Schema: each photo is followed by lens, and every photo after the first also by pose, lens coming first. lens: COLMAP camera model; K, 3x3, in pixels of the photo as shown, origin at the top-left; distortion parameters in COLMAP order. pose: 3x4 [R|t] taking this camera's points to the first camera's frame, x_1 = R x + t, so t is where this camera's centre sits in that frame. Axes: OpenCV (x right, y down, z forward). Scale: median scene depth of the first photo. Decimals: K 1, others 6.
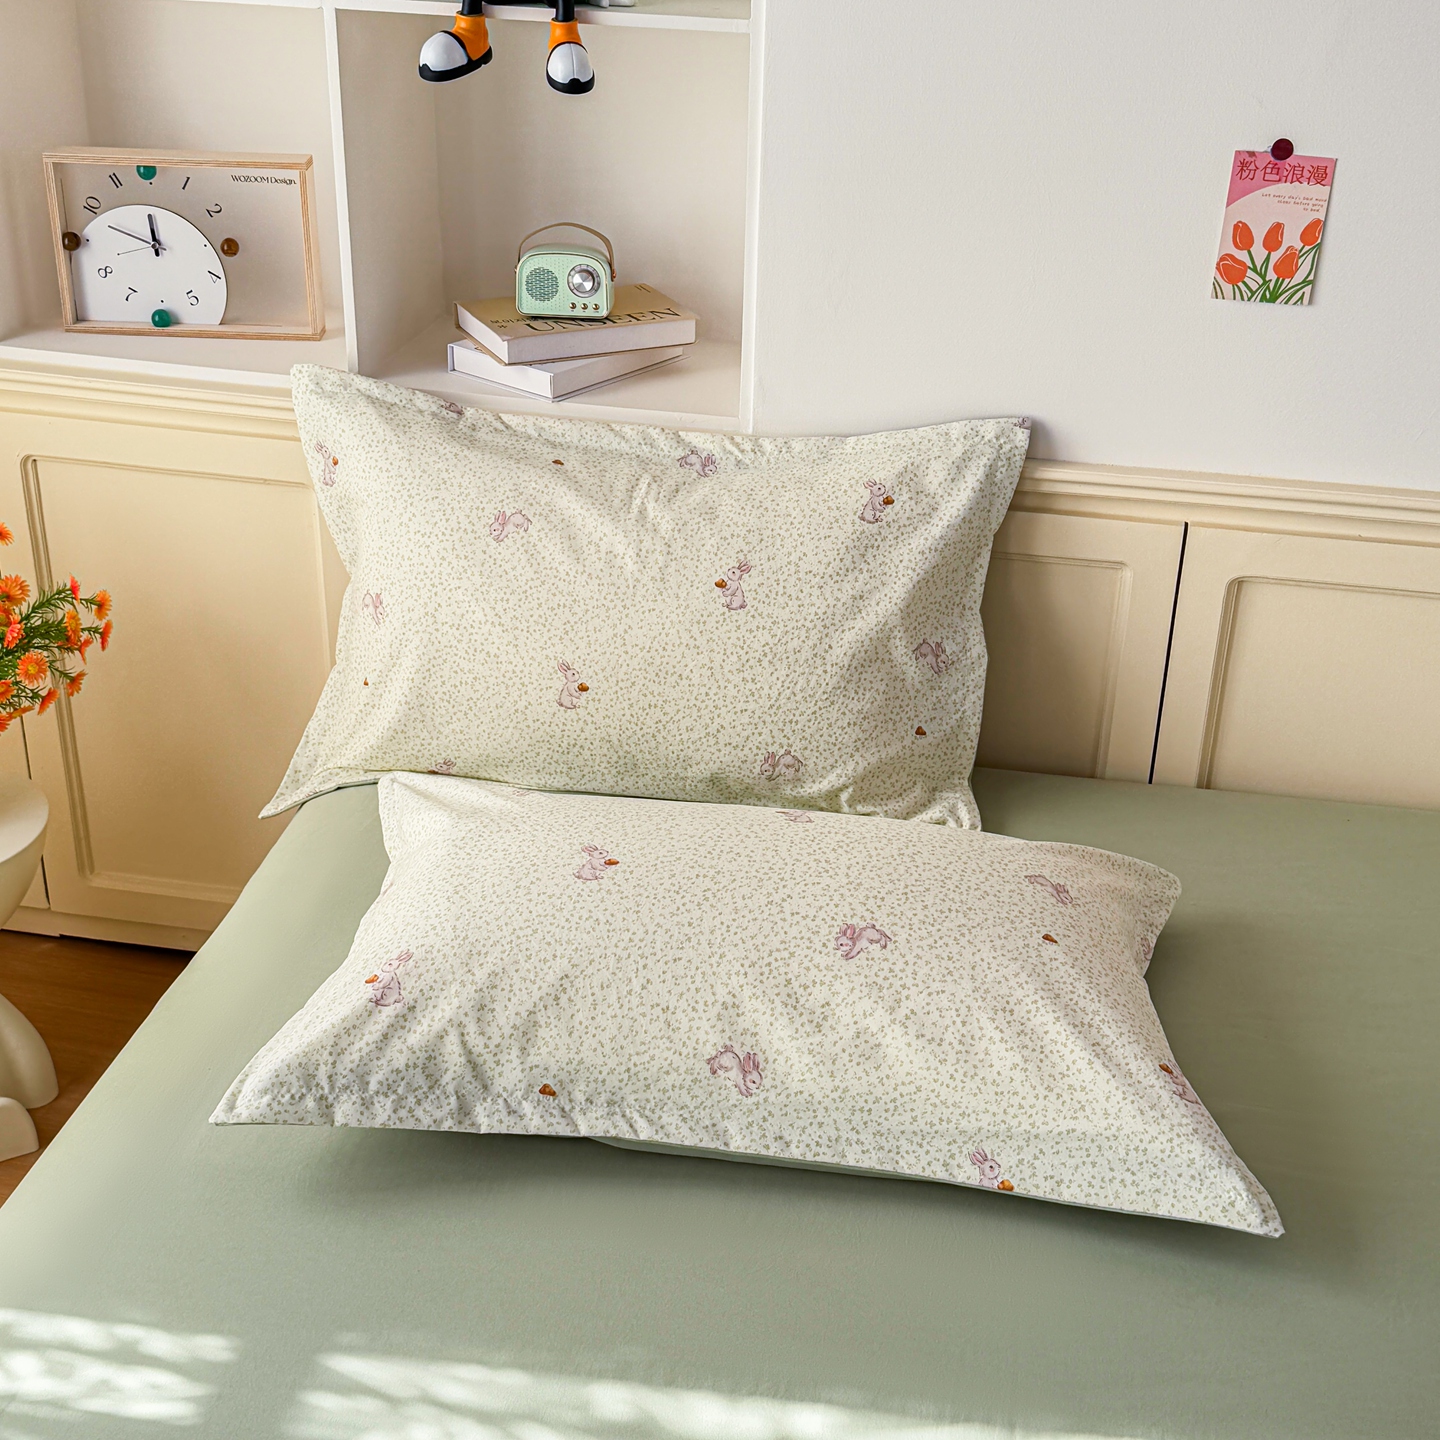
lens RADIAL K [[1969.1, 0, 720.0], [0, 1969.1, 720.0], [0, 0, 1]] dist [0.139710, -0.273995]
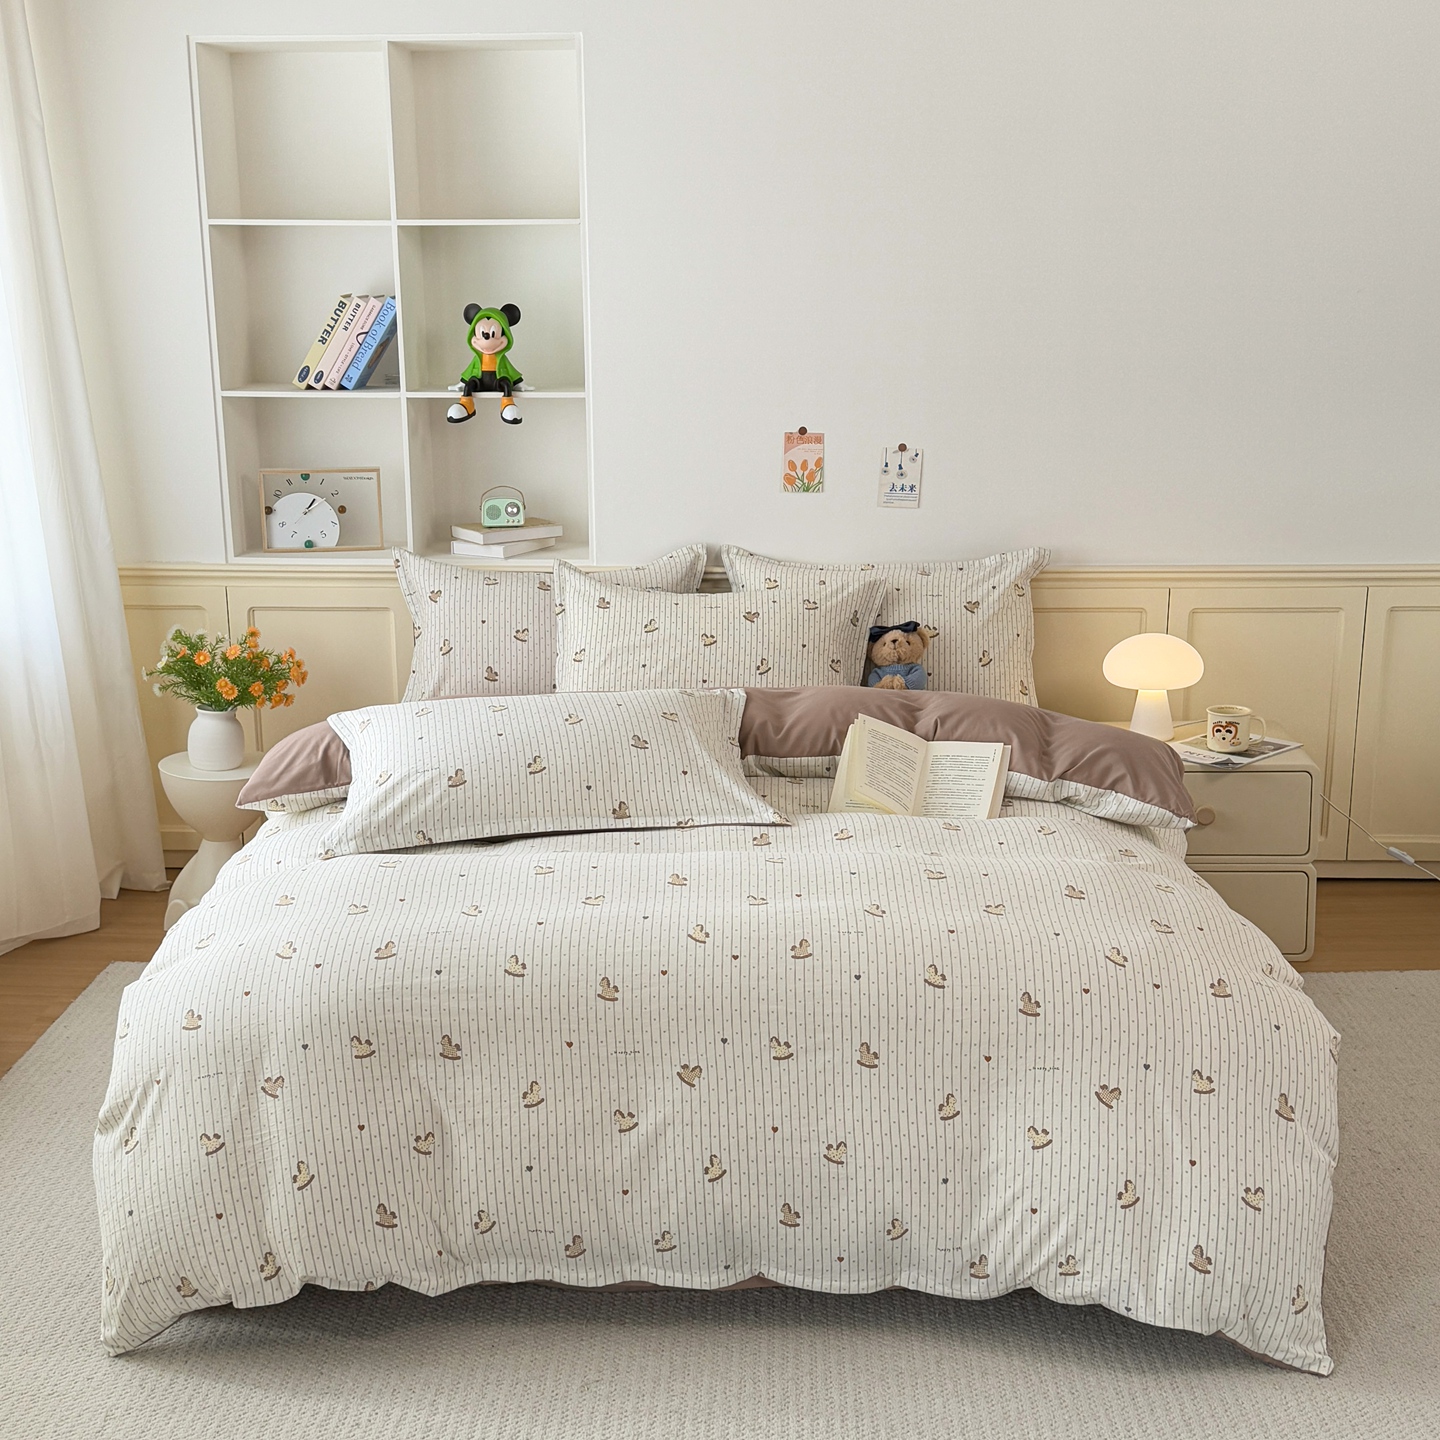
lens RADIAL K [[1974.5, 0, 693.1], [0, 1974.5, 744.1], [0, 0, 1]] dist [0.102556, -0.064728]
pose [[0.987219, -0.069213, 0.143553, -0.206227], [0.098115, 0.973782, -0.205237, 0.513059], [-0.125584, 0.216699, 0.968127, -1.126199]]
